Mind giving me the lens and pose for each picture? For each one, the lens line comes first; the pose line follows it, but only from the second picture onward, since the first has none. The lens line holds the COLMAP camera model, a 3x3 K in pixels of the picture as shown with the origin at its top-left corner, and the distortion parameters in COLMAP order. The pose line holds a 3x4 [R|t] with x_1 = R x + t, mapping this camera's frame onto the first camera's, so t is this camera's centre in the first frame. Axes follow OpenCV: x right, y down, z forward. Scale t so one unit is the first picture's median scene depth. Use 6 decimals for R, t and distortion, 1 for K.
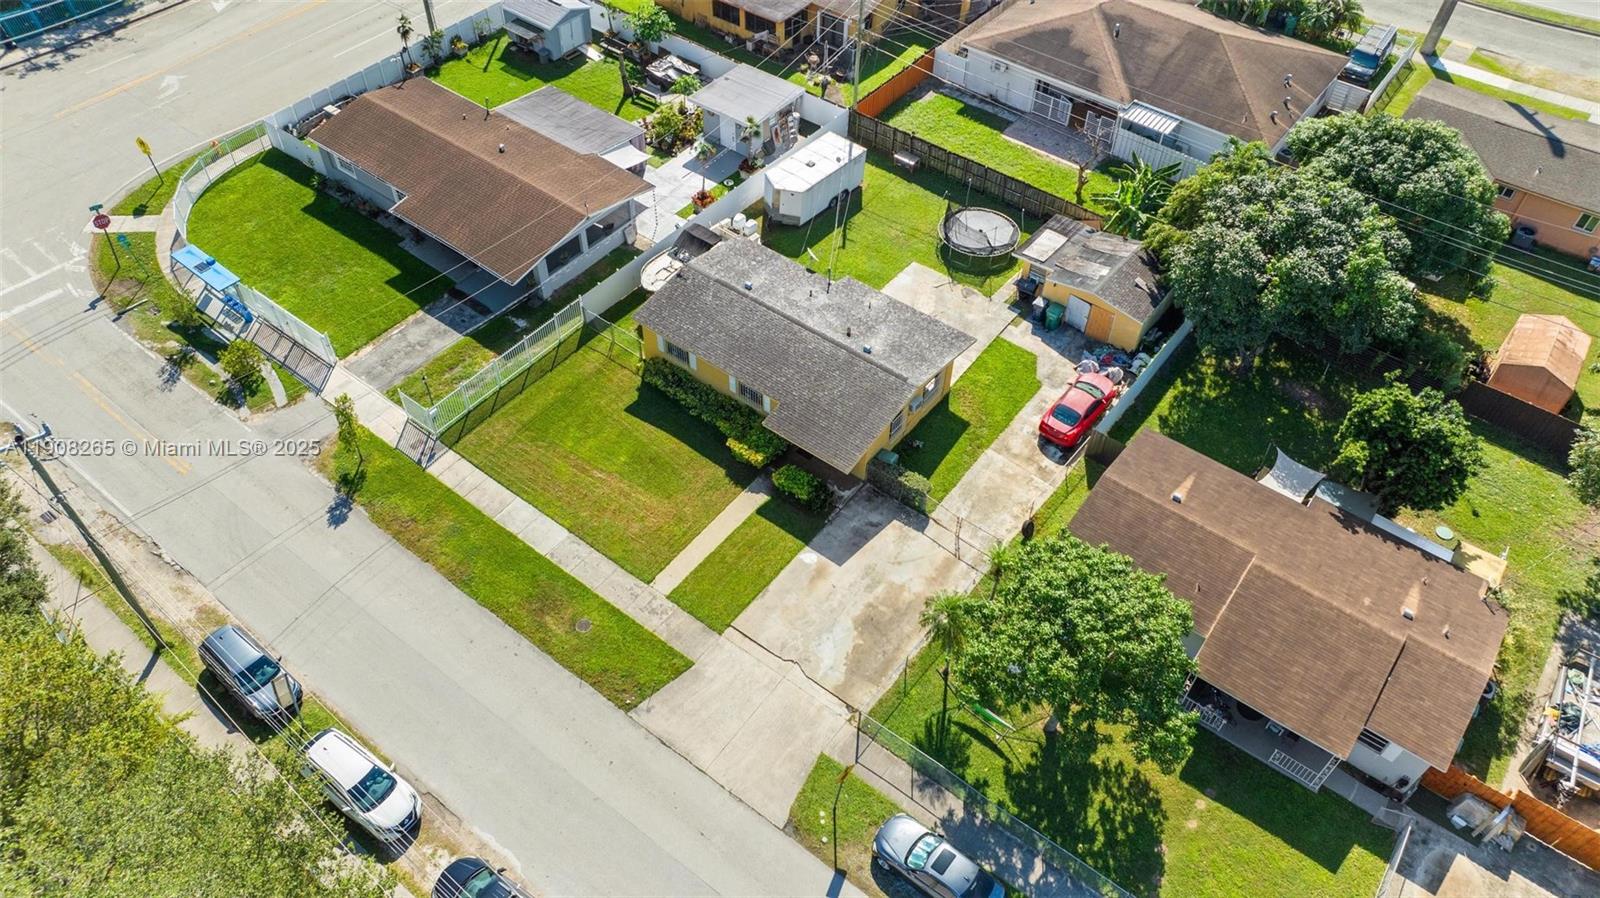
lens RADIAL K [[1121.2, 0, 800.0], [0, 1121.2, 449.0], [0, 0, 1]] dist [-0.017628, 0.002166]
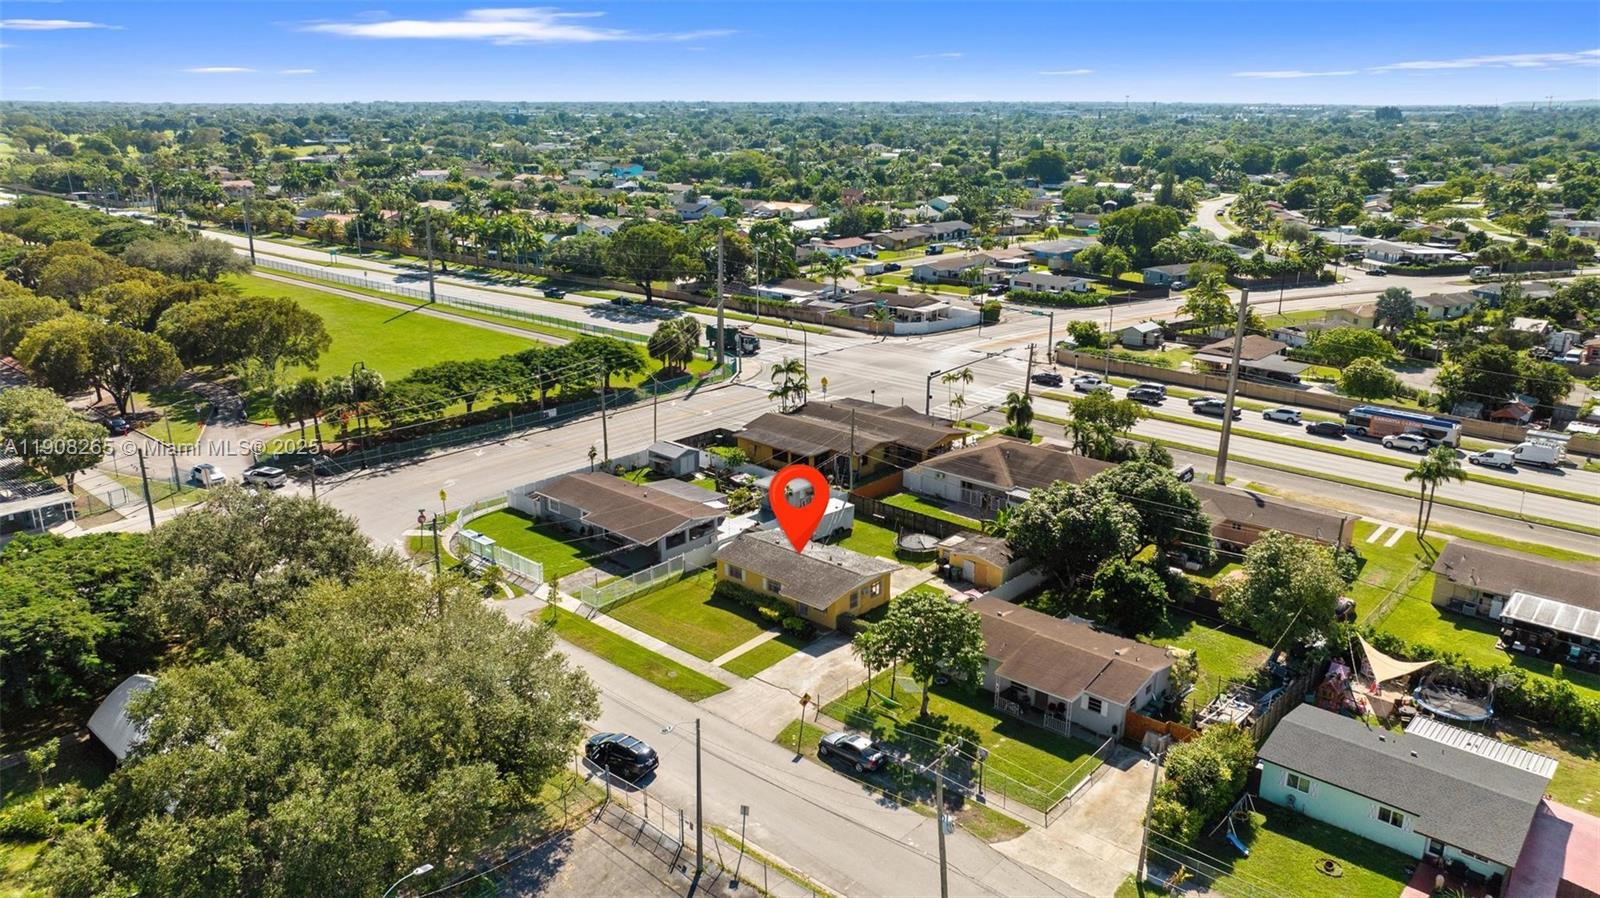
lens RADIAL K [[1121.2, 0, 800.0], [0, 1121.2, 449.0], [0, 0, 1]] dist [-0.017628, 0.002166]
pose [[0.997368, 0.008799, -0.071975, 0.117430], [-0.044524, 0.857760, -0.512118, 0.642052], [0.057232, 0.513974, 0.855894, -0.610172]]
